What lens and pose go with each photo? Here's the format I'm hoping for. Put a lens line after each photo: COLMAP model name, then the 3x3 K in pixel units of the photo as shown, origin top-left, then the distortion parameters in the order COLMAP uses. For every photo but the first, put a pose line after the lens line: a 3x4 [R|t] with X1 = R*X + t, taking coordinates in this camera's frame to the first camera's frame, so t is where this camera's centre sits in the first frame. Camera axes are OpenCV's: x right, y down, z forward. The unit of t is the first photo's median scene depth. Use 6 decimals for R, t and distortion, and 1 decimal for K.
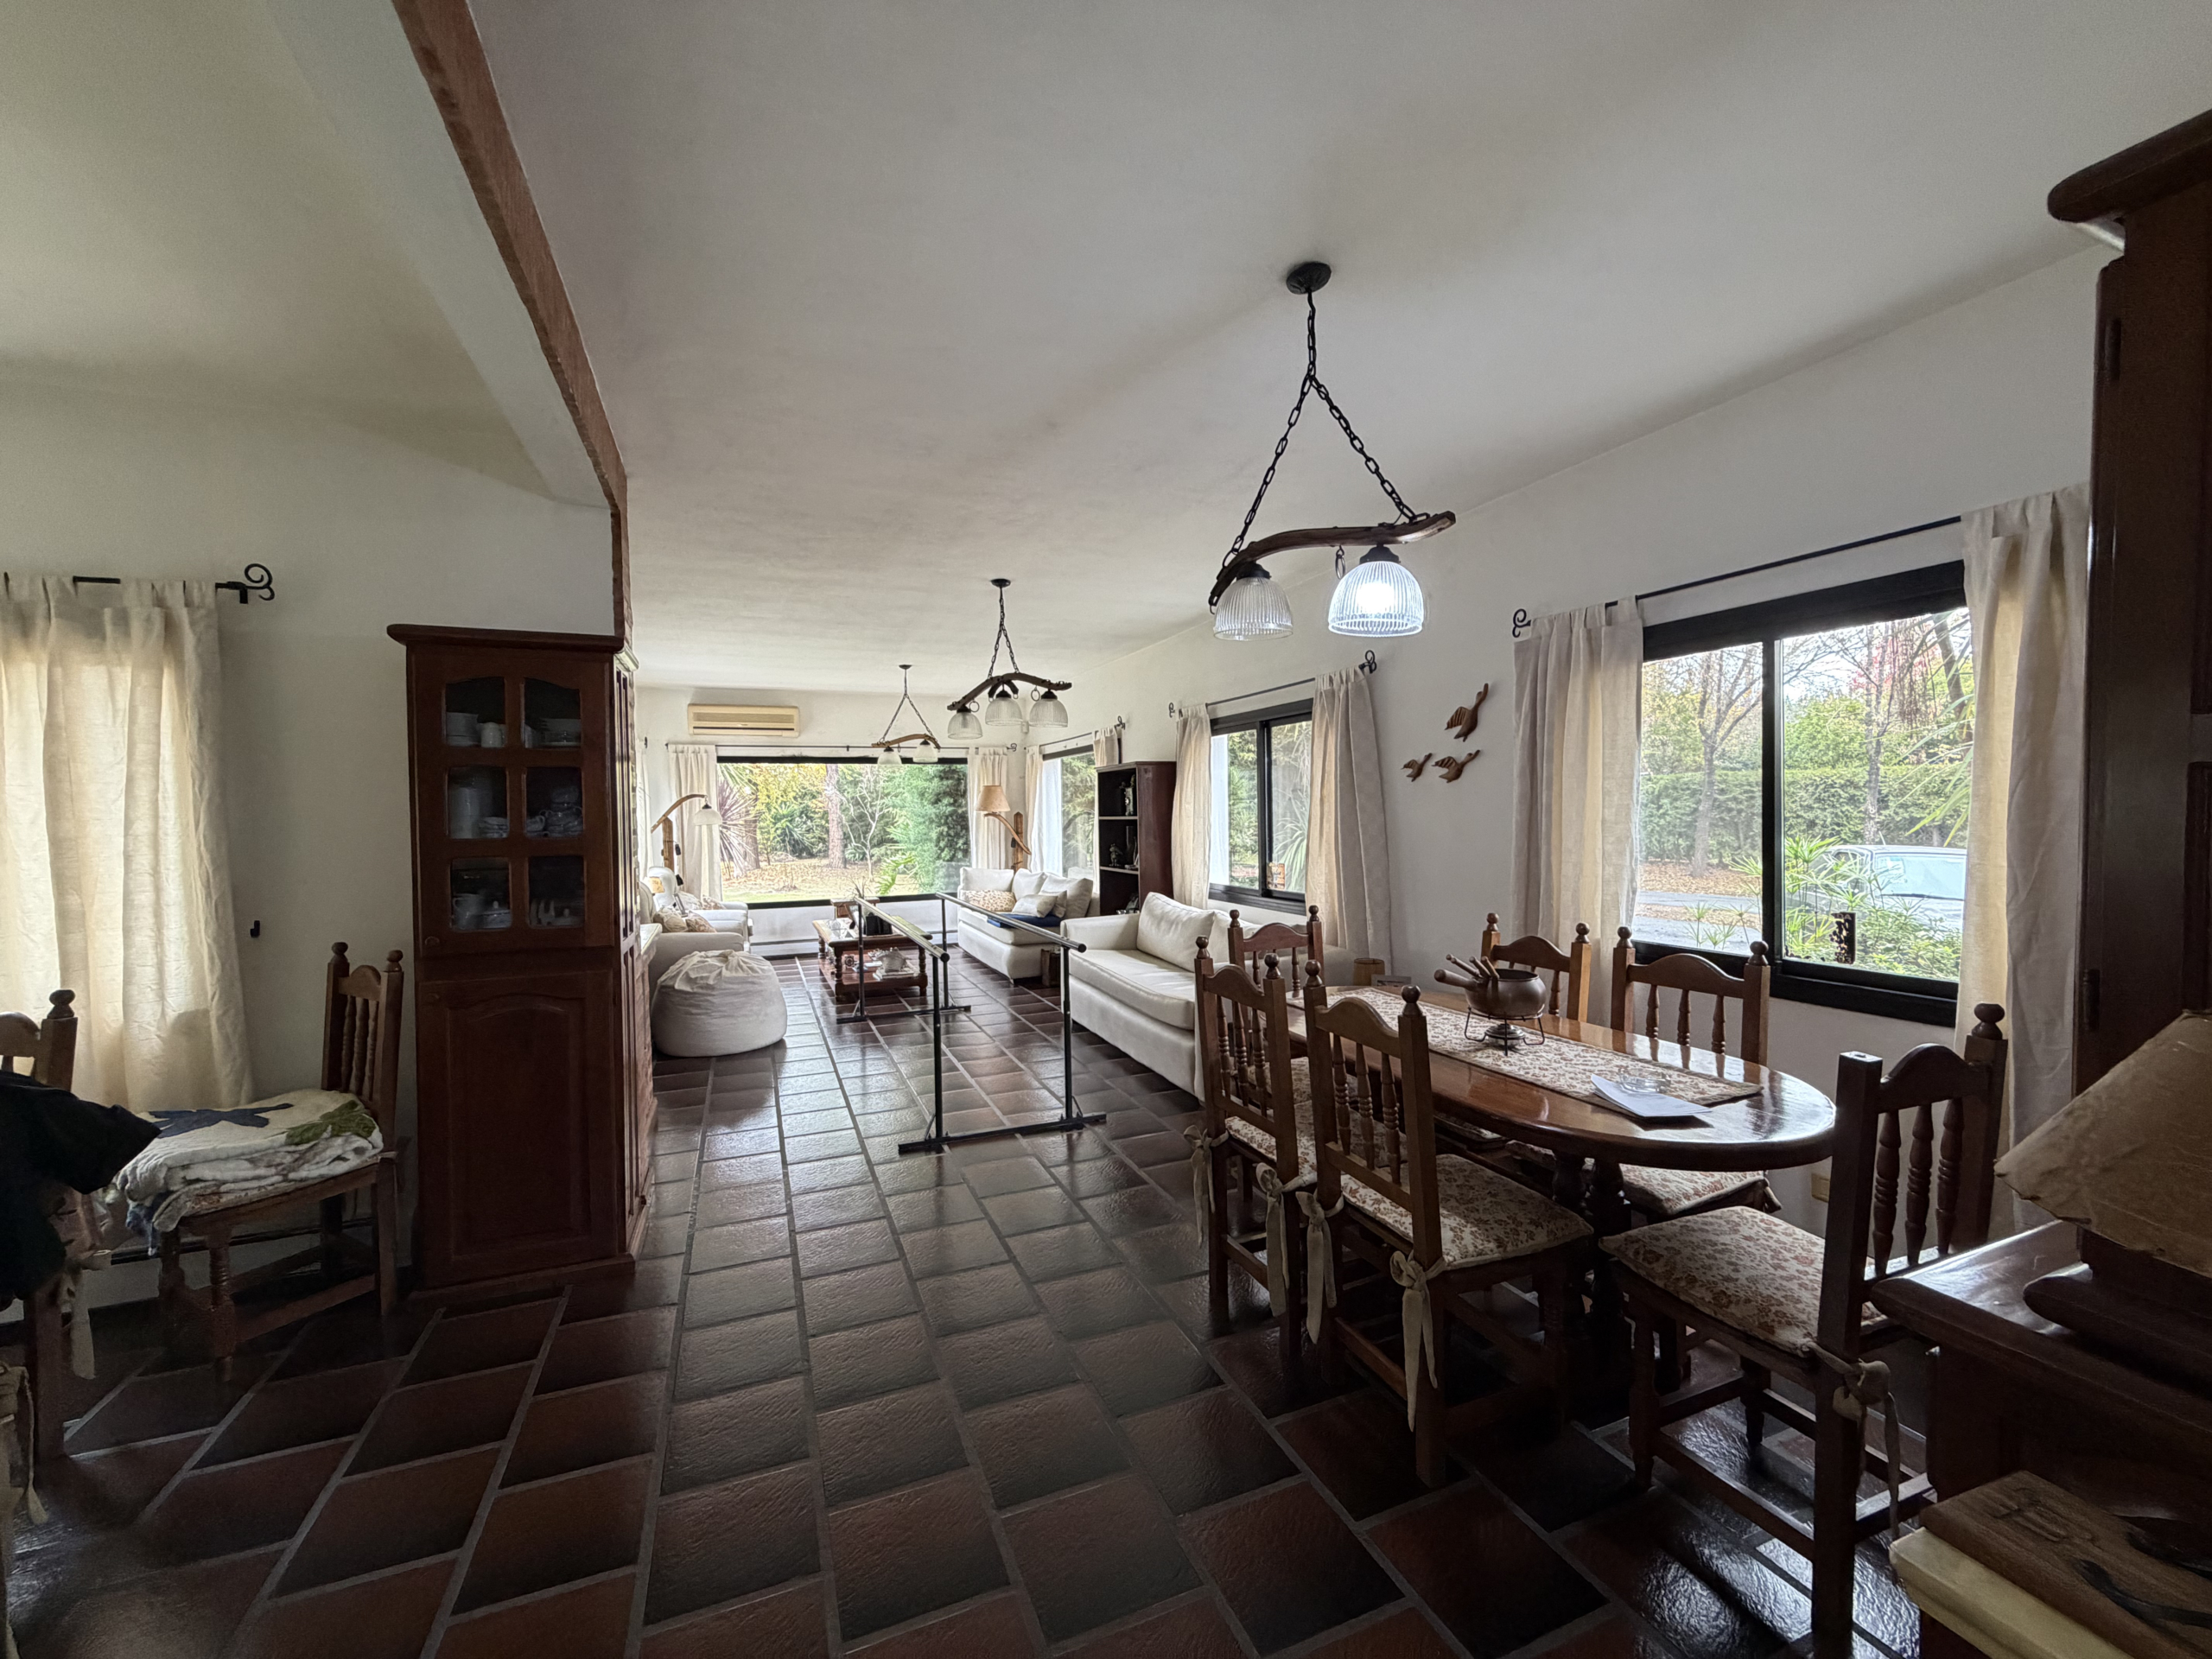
lens RADIAL K [[881.2, 0, 1104.2], [0, 881.2, 838.5], [0, 0, 1]] dist [-0.001361, 0.000142]
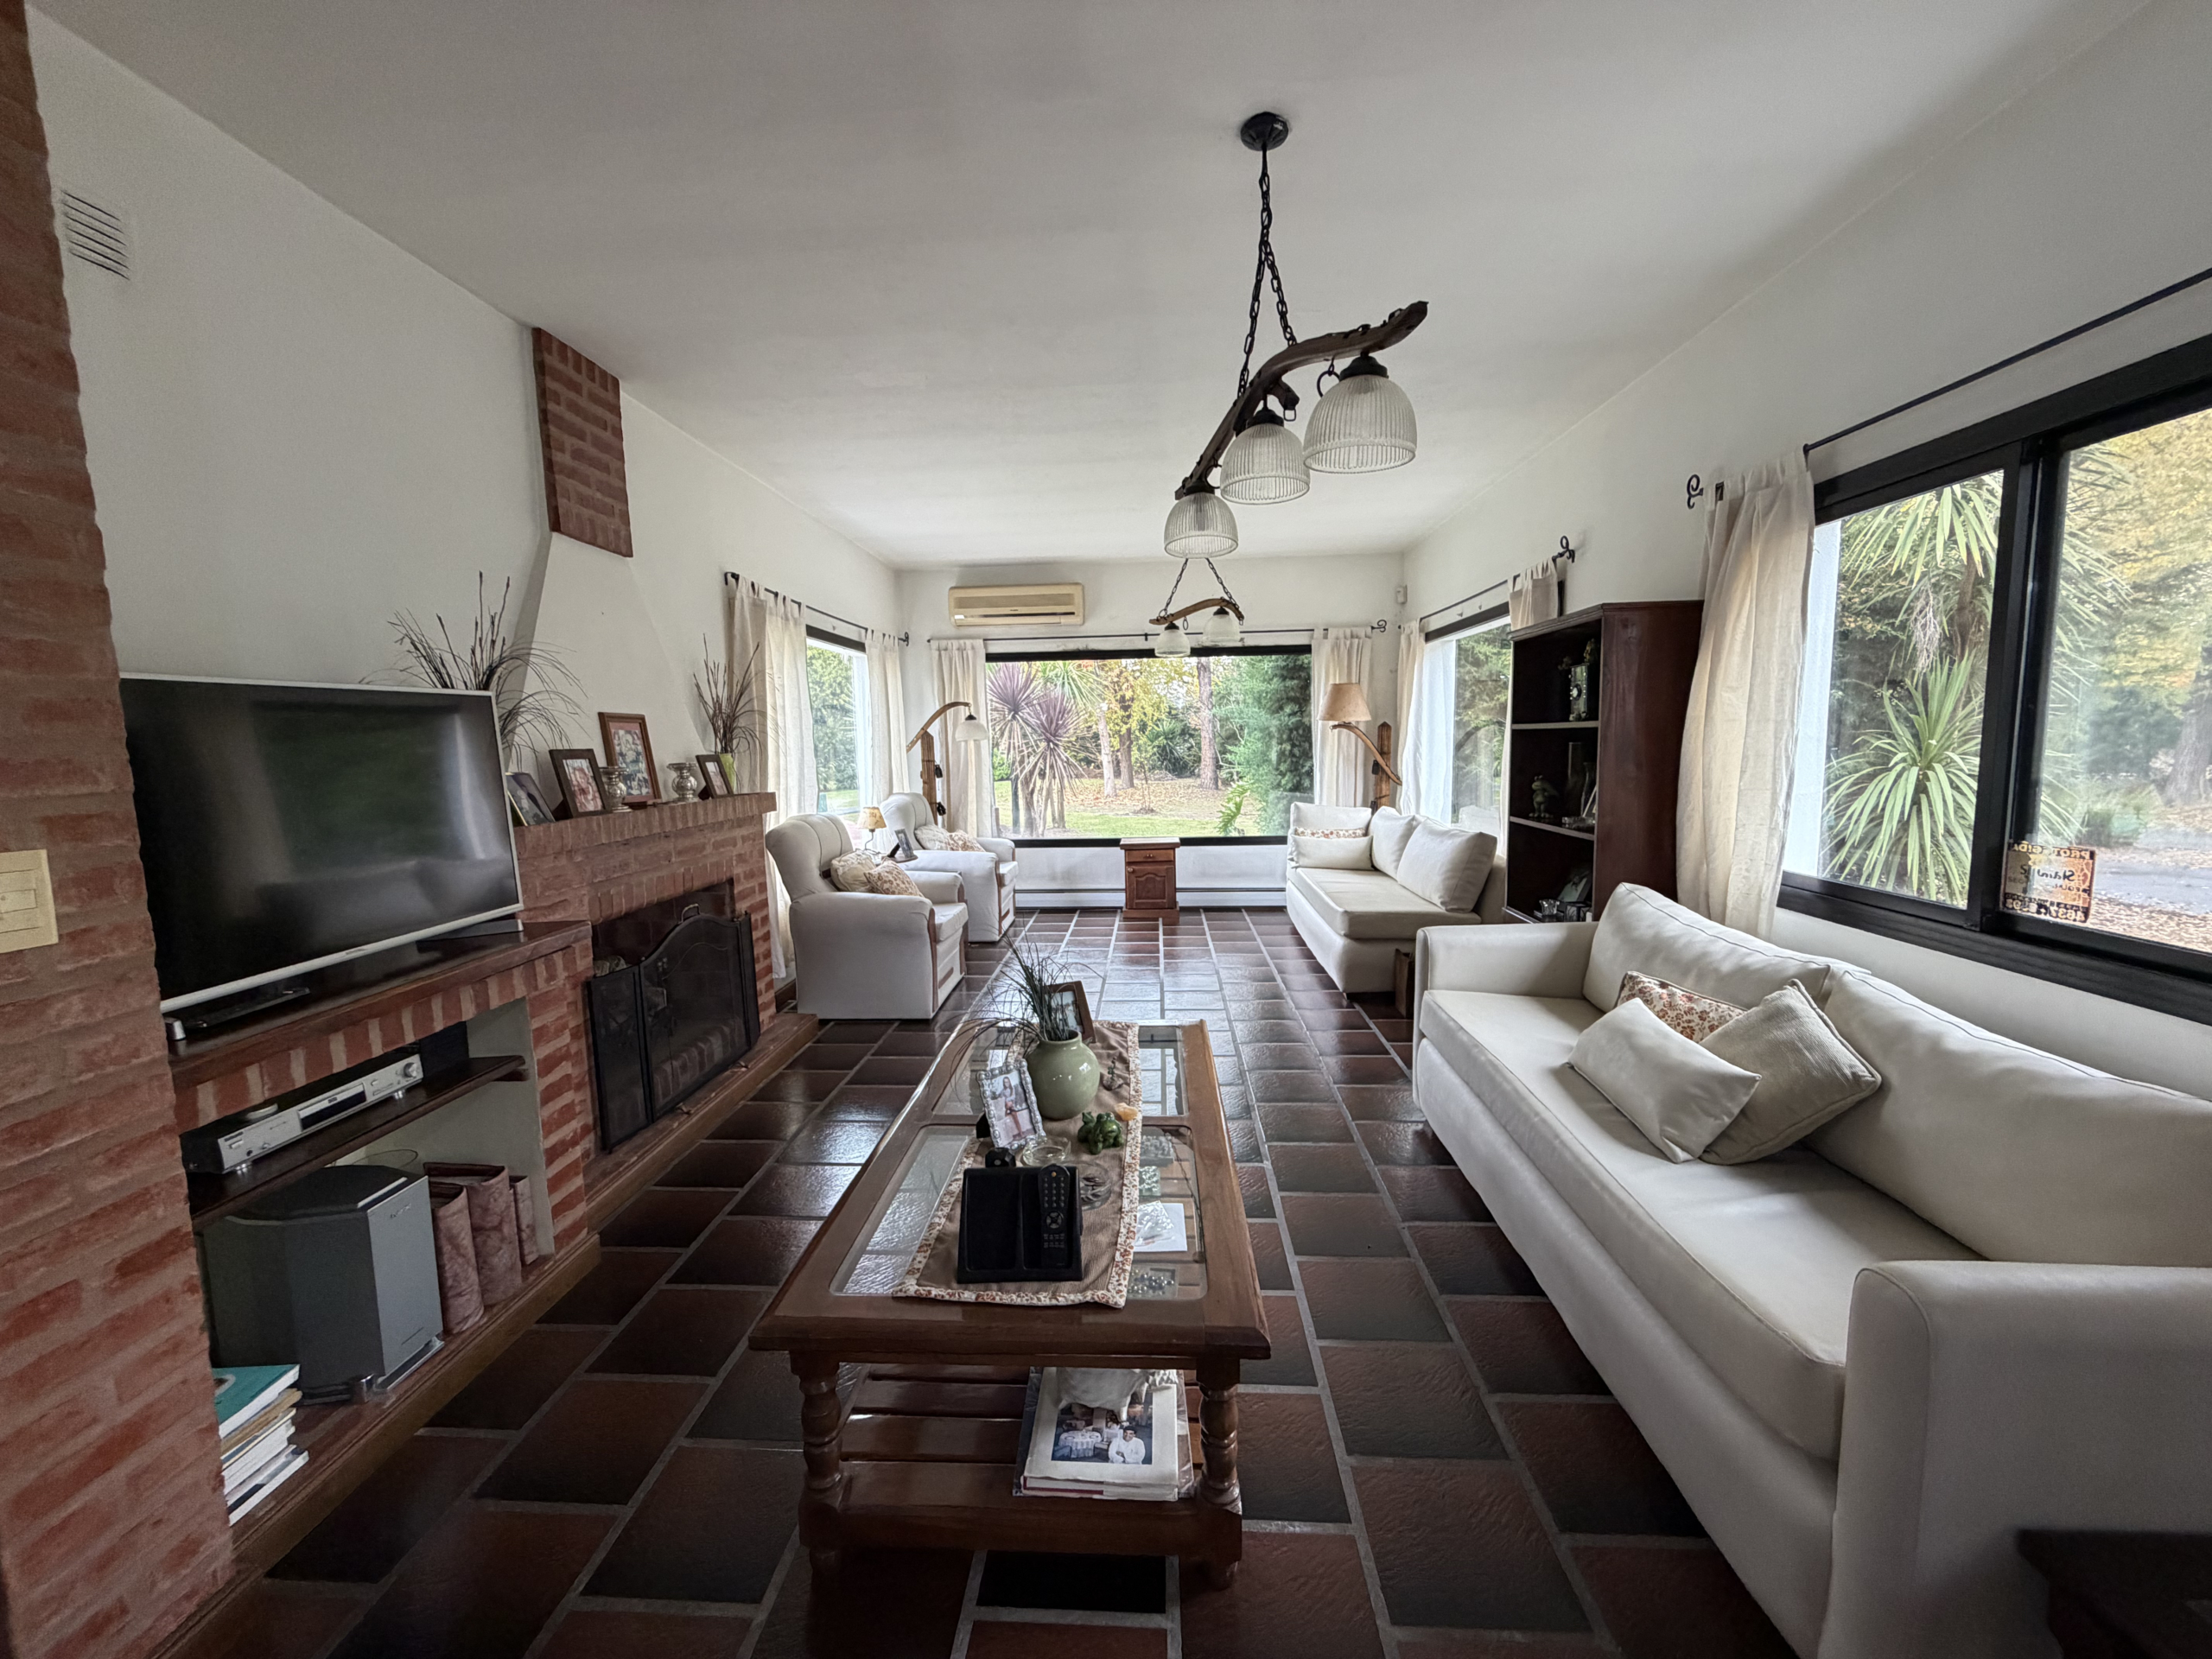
lens RADIAL K [[881.2, 0, 1105.1], [0, 881.2, 832.7], [0, 0, 1]] dist [-0.001361, 0.000142]
pose [[0.902775, 0.044669, -0.427787, 0.002155], [-0.007995, 0.996164, 0.087145, -0.002942], [0.430038, -0.075252, 0.899669, 0.329073]]
